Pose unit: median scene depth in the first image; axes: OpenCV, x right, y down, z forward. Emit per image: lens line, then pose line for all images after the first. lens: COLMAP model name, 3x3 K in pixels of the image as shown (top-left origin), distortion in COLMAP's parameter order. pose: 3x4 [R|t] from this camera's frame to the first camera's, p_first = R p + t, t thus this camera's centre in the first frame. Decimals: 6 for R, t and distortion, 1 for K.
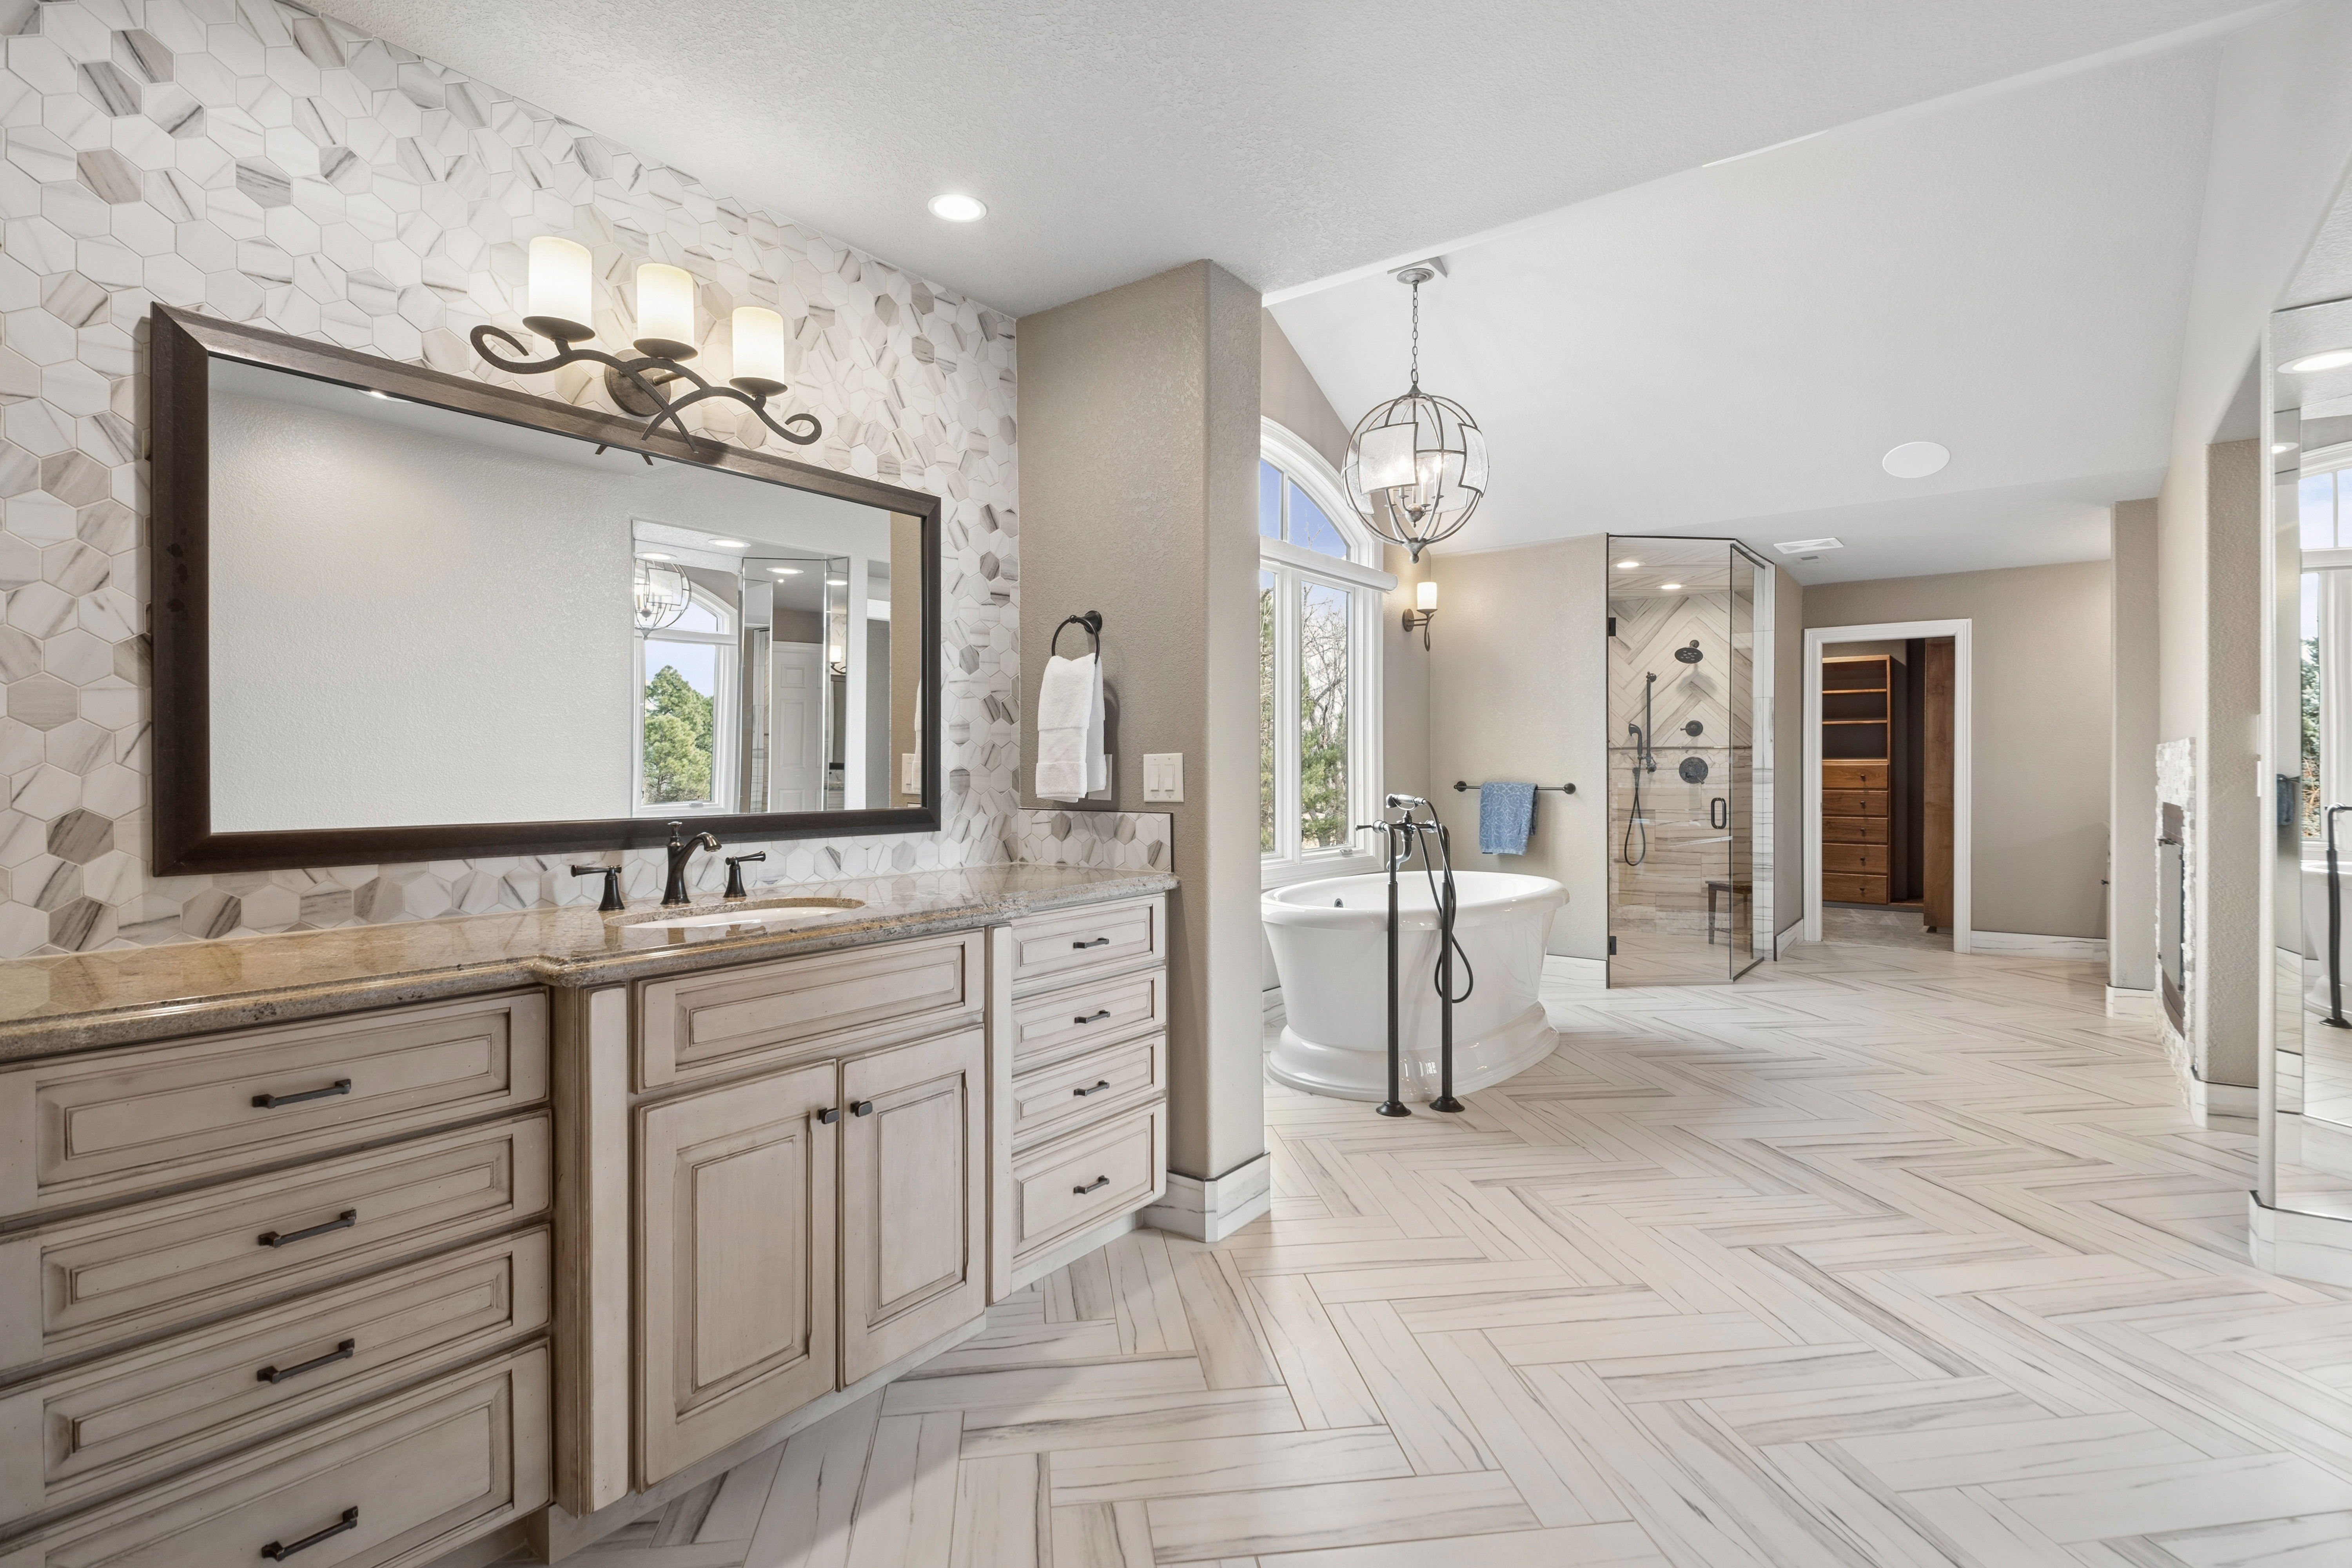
lens RADIAL K [[1131.3, 0, 1176.0], [0, 1131.3, 784.0], [0, 0, 1]] dist [-0.000107, -0.000300]
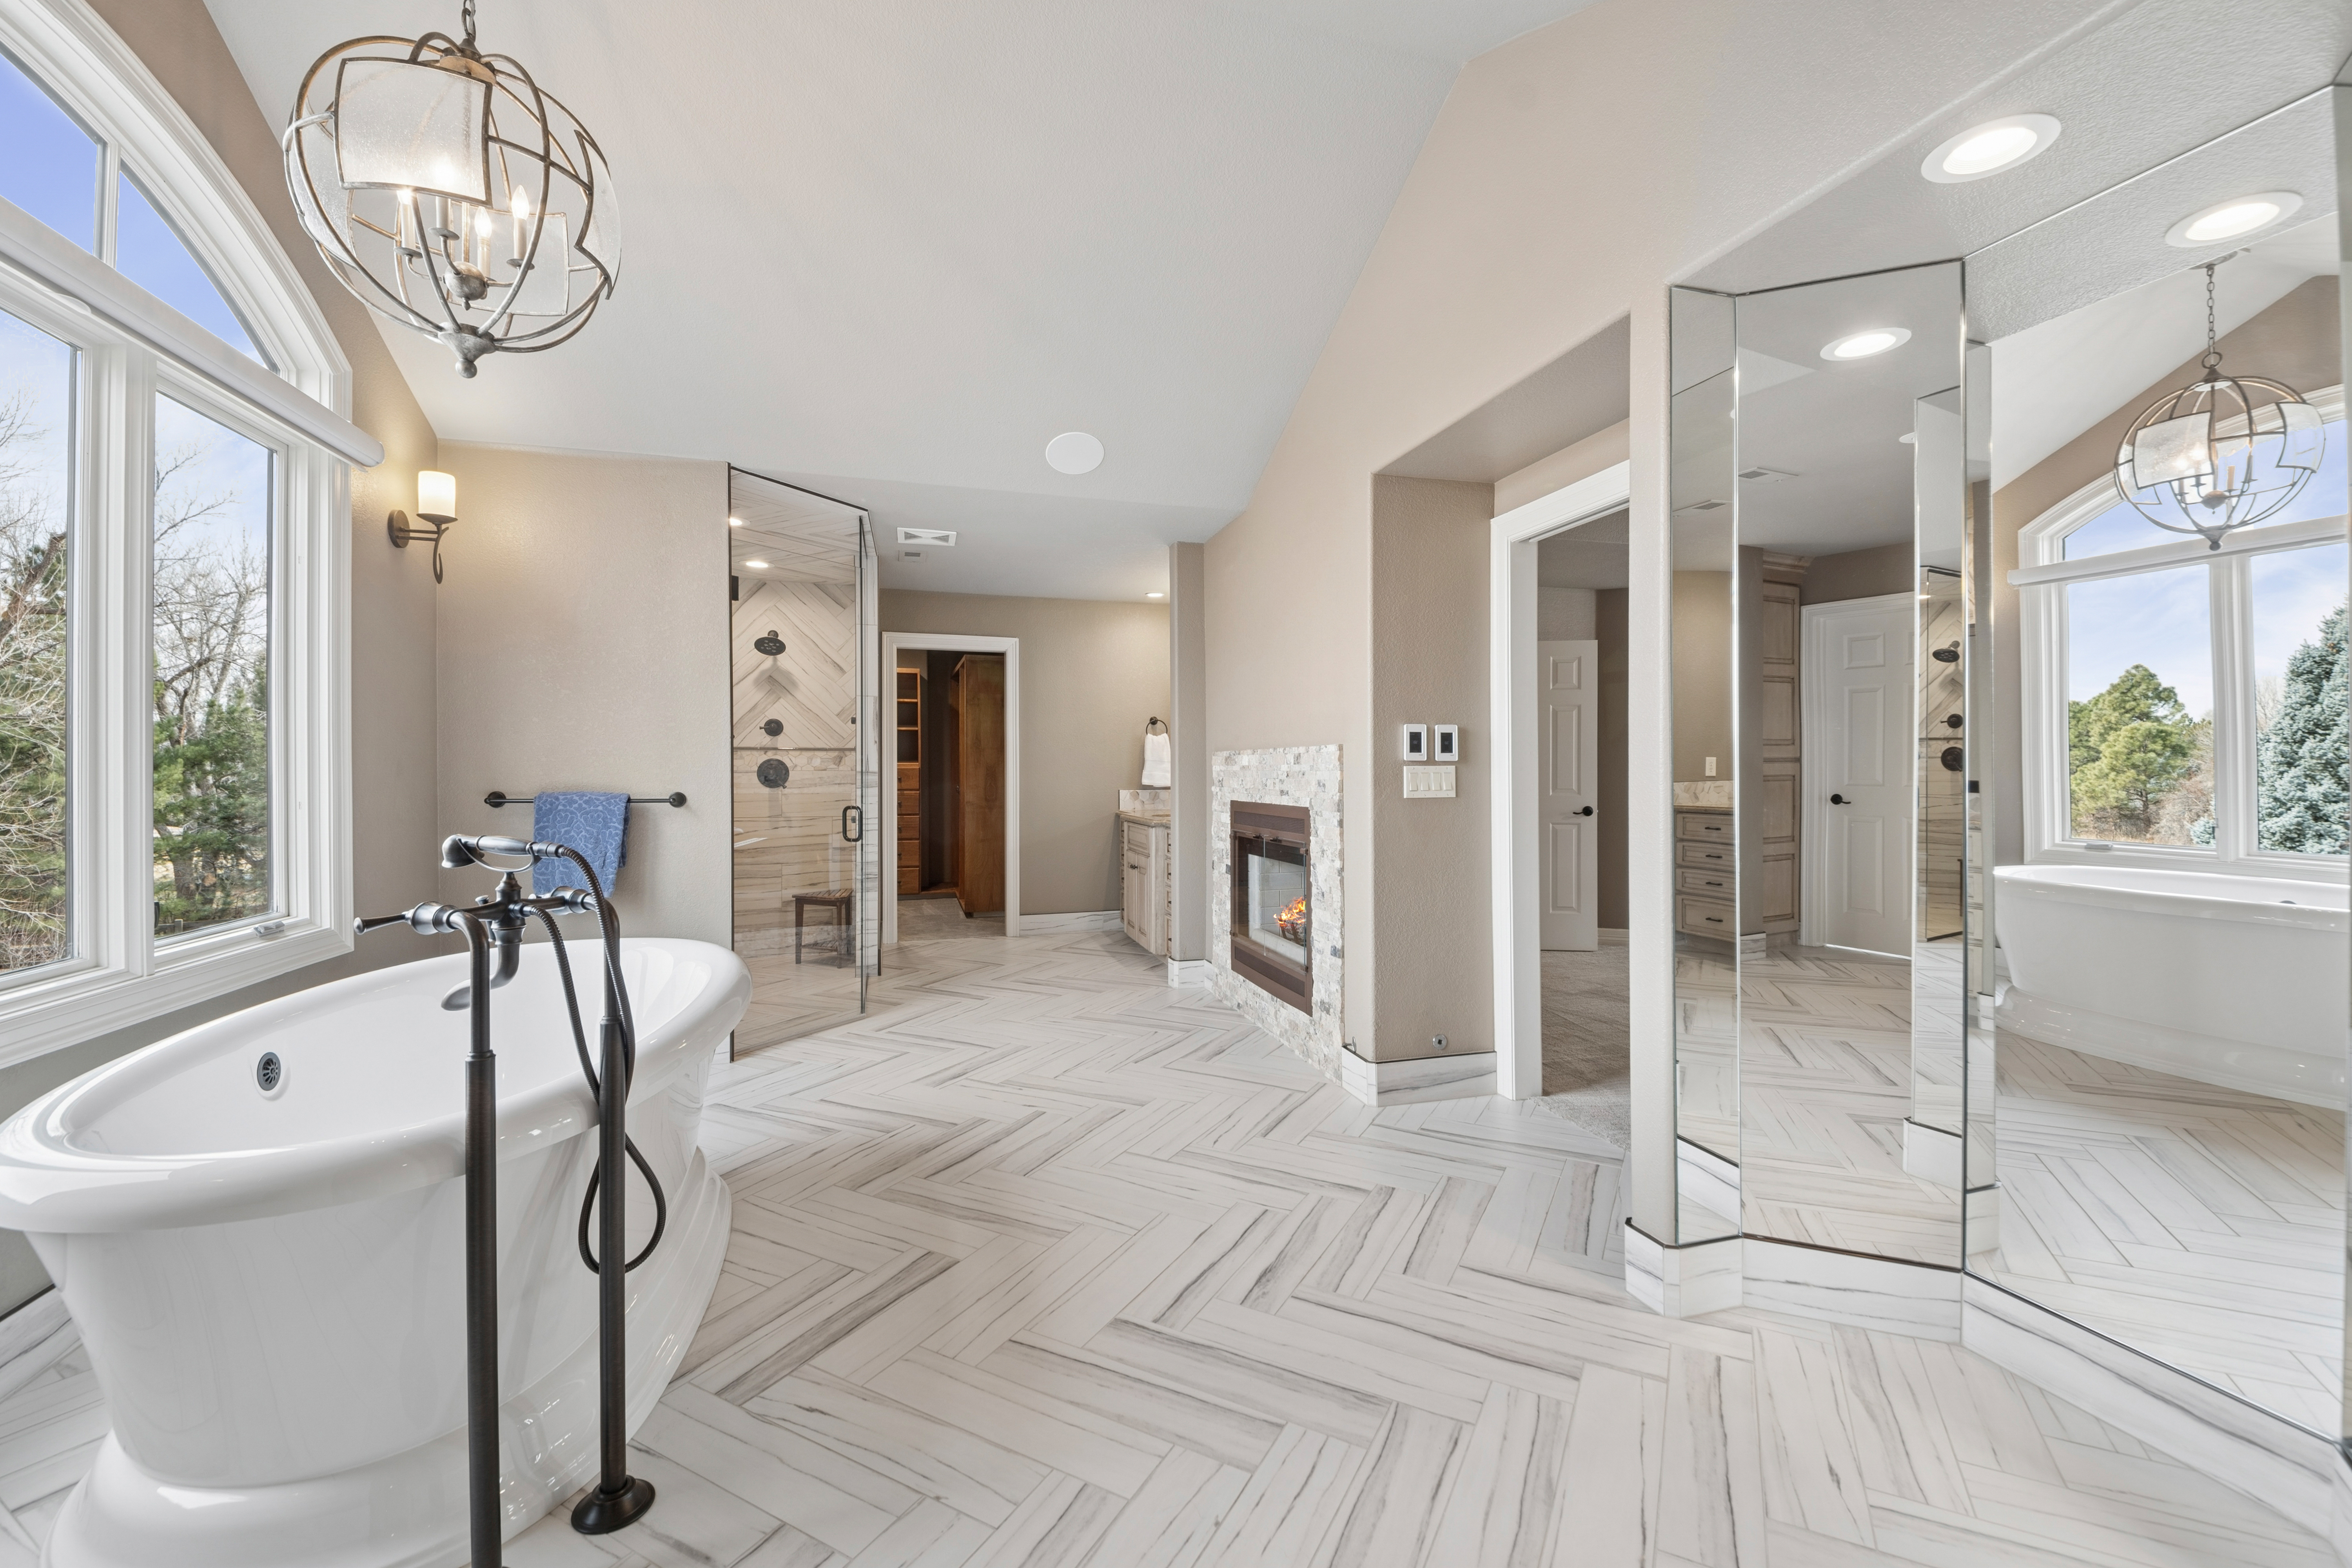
lens RADIAL K [[944.0, 0, 1161.9], [0, 944.0, 770.8], [0, 0, 1]] dist [0.043050, -0.034706]
pose [[0.595152, -0.000760, 0.803613, 0.034974], [0.011050, 0.999913, -0.007238, -0.006320], [-0.803537, 0.013187, 0.595108, 0.351929]]
